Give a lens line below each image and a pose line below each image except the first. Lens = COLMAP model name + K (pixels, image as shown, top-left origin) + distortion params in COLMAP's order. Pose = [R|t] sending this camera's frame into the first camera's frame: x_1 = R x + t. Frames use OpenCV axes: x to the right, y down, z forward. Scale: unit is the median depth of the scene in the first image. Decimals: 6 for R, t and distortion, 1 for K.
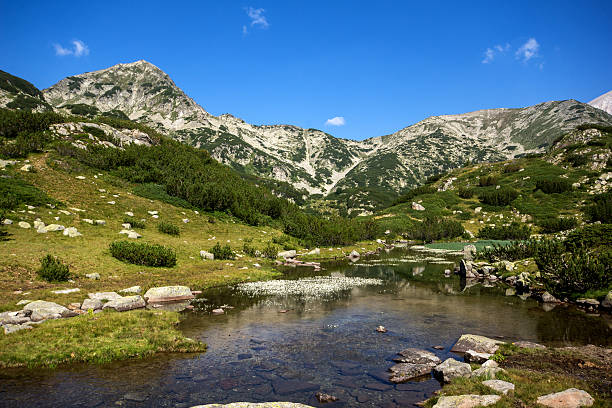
lens RADIAL K [[496.8, 0, 306.0], [0, 496.8, 204.0], [0, 0, 1]] dist [0.071480, 0.003777]
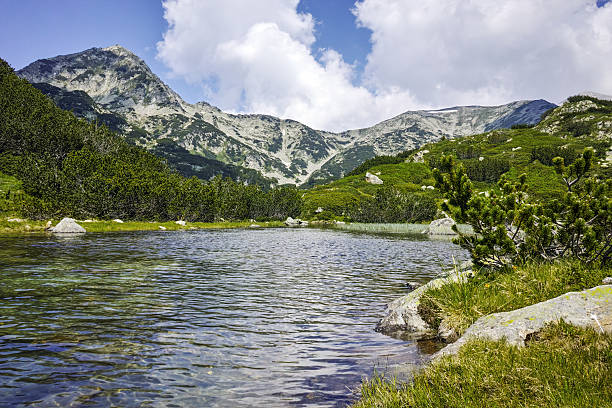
lens RADIAL K [[494.5, 0, 306.0], [0, 494.5, 204.0], [0, 0, 1]] dist [-0.004754, 0.001769]
pose [[0.998775, 0.021765, 0.044429, 0.006937], [-0.022420, 0.999647, 0.014286, 0.002348], [-0.044102, -0.015264, 0.998910, 0.021241]]
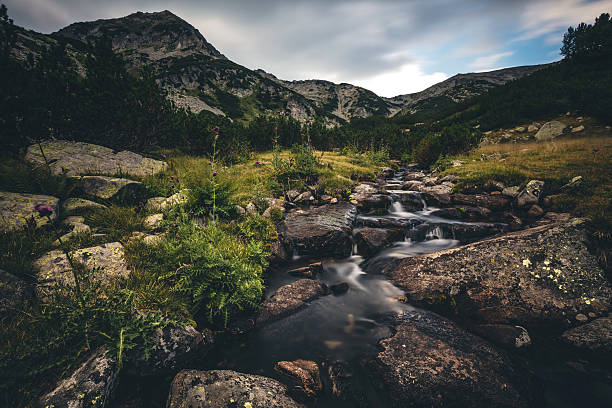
lens RADIAL K [[317.4, 0, 306.0], [0, 317.4, 204.0], [0, 0, 1]] dist [-0.022272, 0.000274]
pose [[0.995103, 0.001088, -0.098835, -0.000937], [0.012245, 0.990879, 0.134197, 0.002712], [0.098080, -0.134750, 0.986014, 0.448951]]
